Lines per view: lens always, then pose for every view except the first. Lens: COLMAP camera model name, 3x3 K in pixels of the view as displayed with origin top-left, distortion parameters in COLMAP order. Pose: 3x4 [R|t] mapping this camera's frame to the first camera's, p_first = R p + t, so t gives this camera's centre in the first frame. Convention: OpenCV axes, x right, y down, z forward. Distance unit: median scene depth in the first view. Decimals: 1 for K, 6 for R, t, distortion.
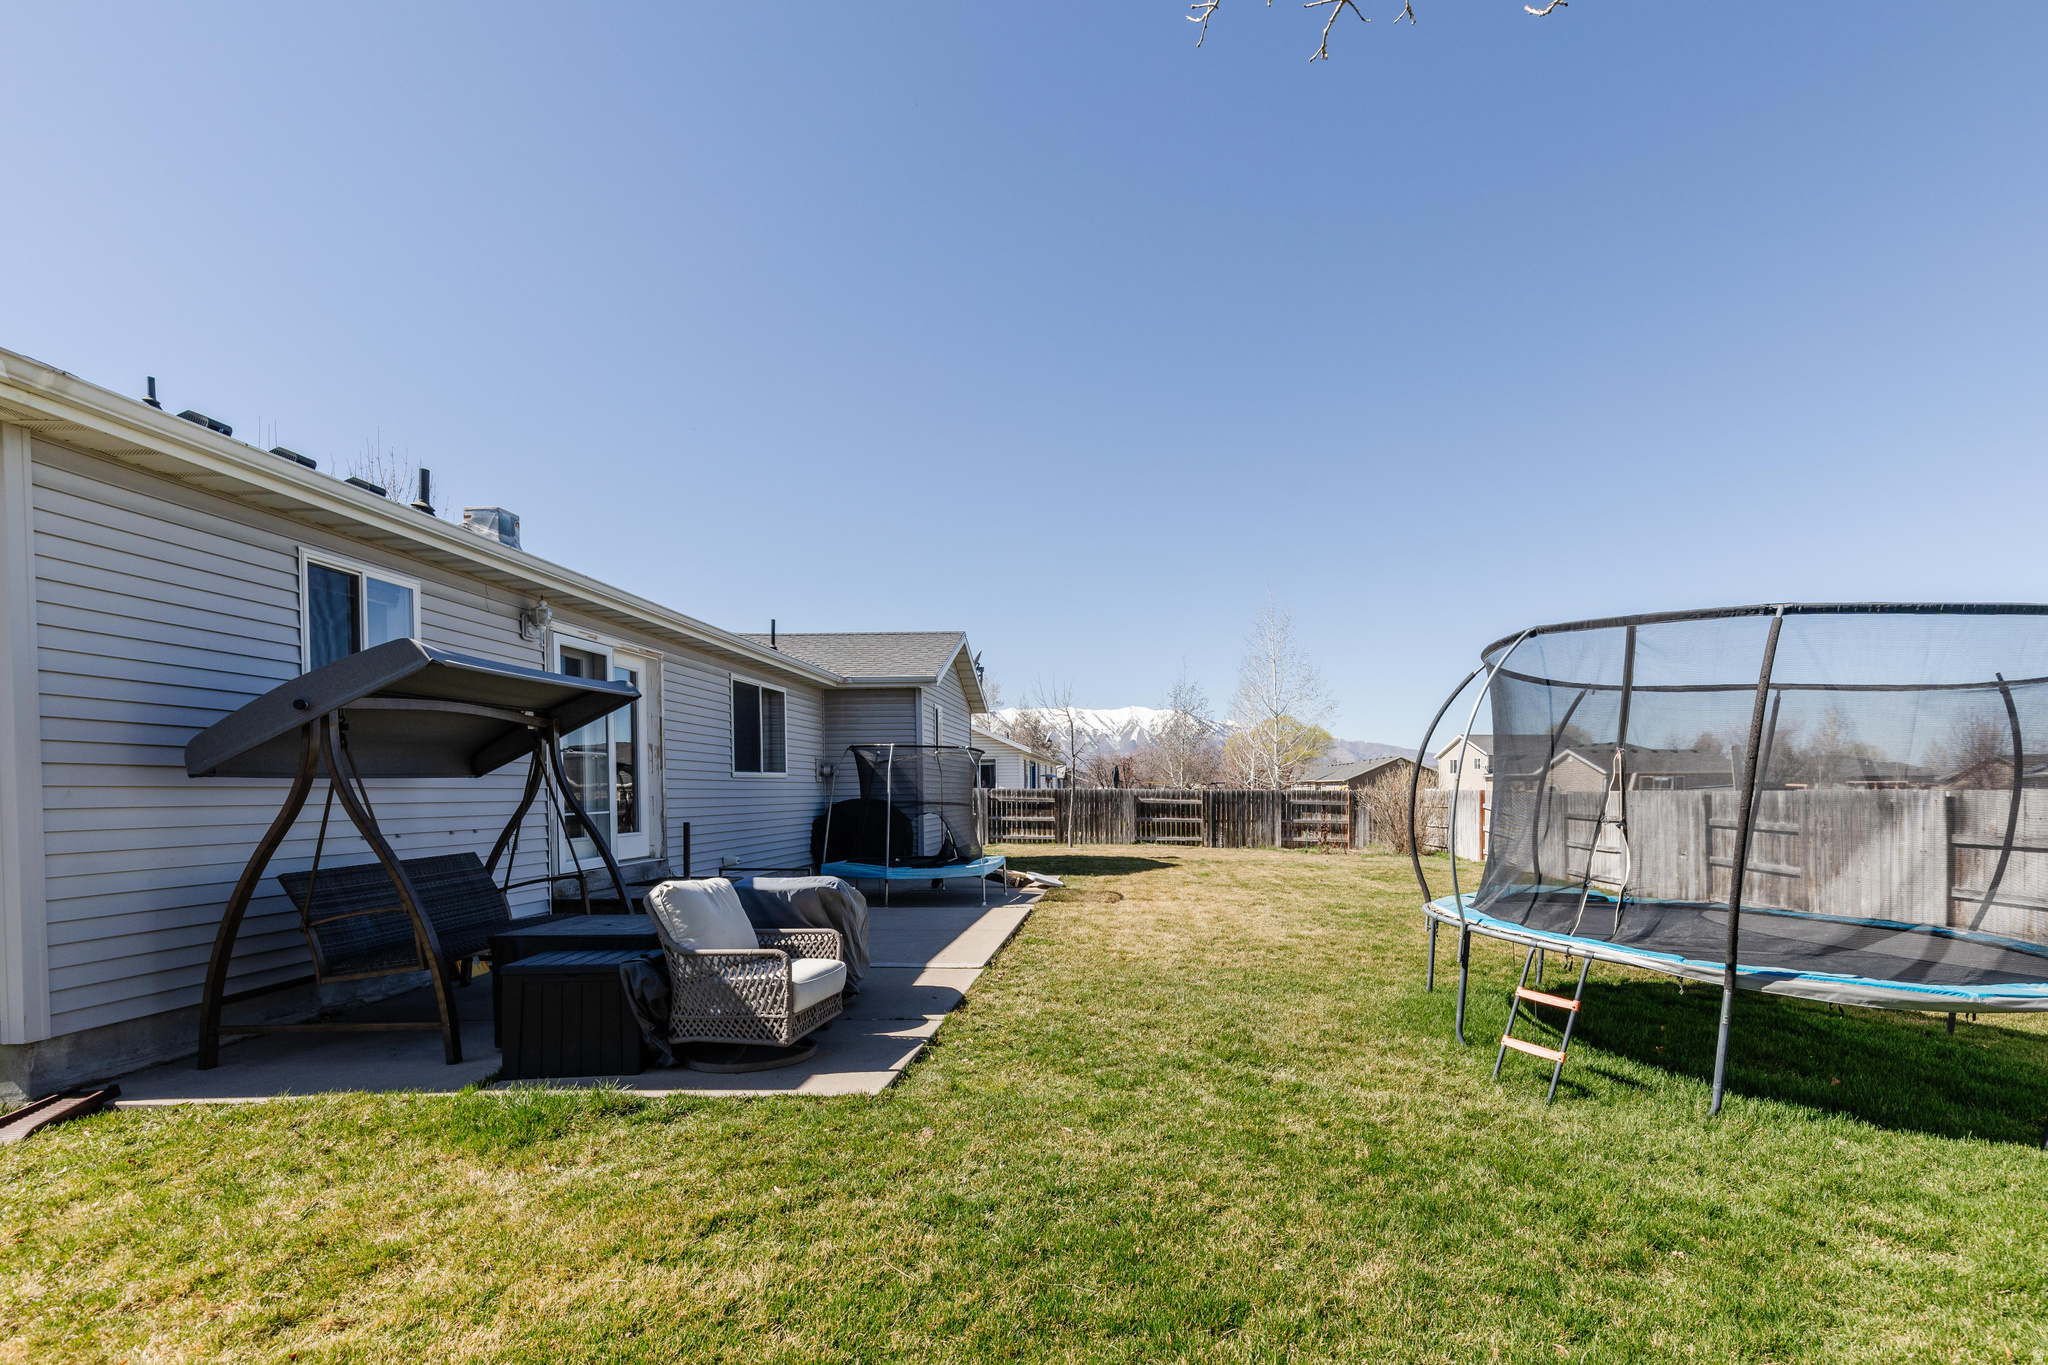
lens RADIAL K [[943.3, 0, 1029.2], [0, 943.3, 691.7], [0, 0, 1]] dist [0.002023, -0.000058]
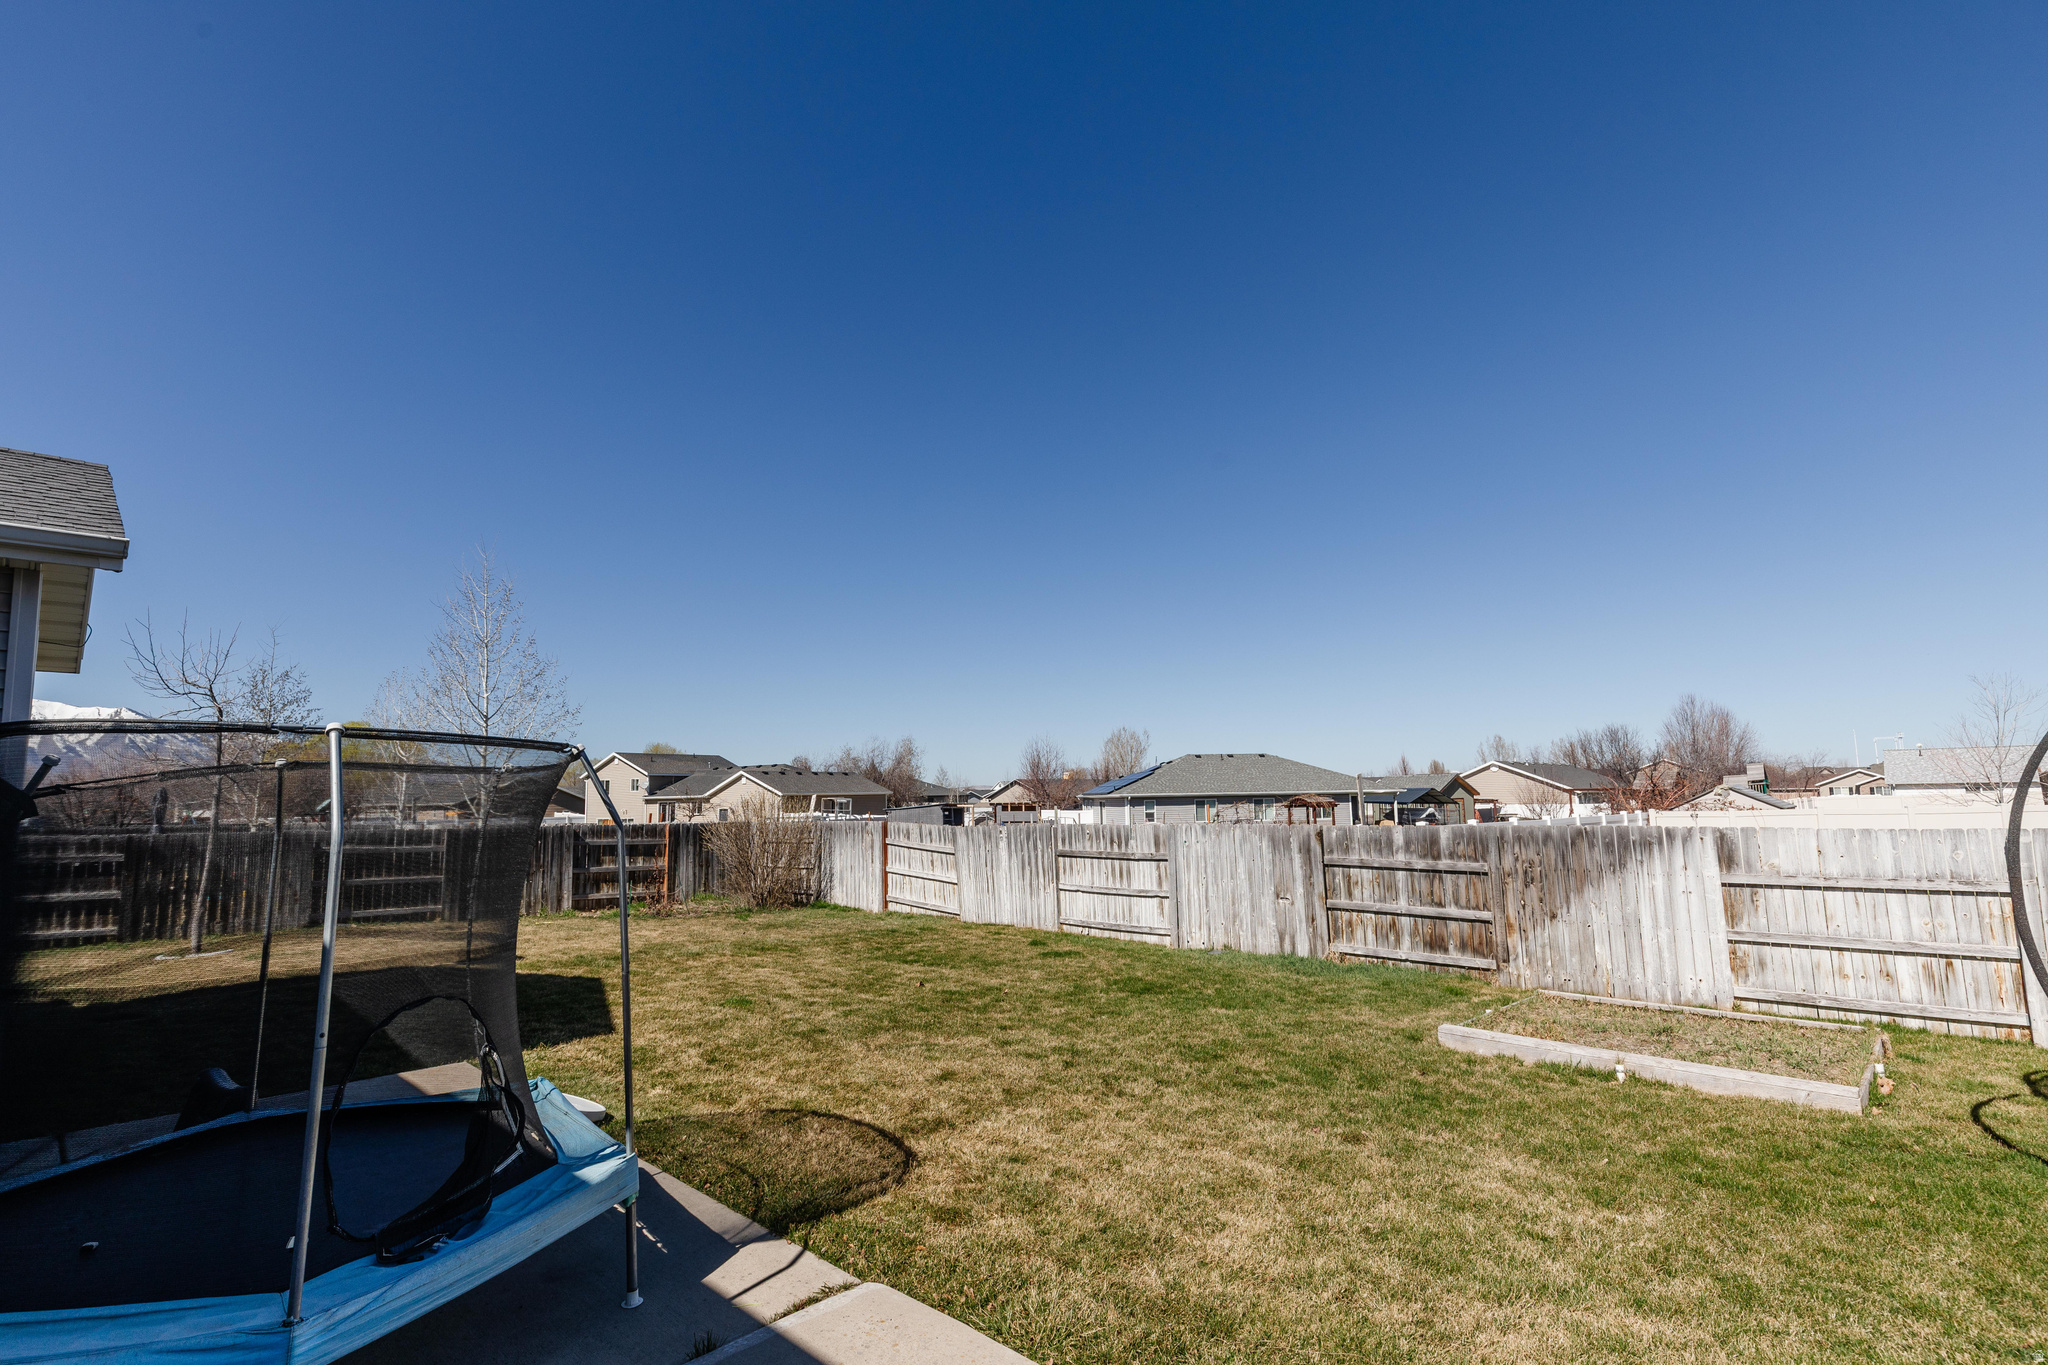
lens RADIAL K [[974.1, 0, 1028.5], [0, 974.1, 692.7], [0, 0, 1]] dist [0.000661, -0.000688]
pose [[0.636508, 0.077049, 0.767412, -0.076516], [-0.064300, 0.996835, -0.046751, 0.019761], [-0.768585, -0.019587, 0.639448, 0.297456]]
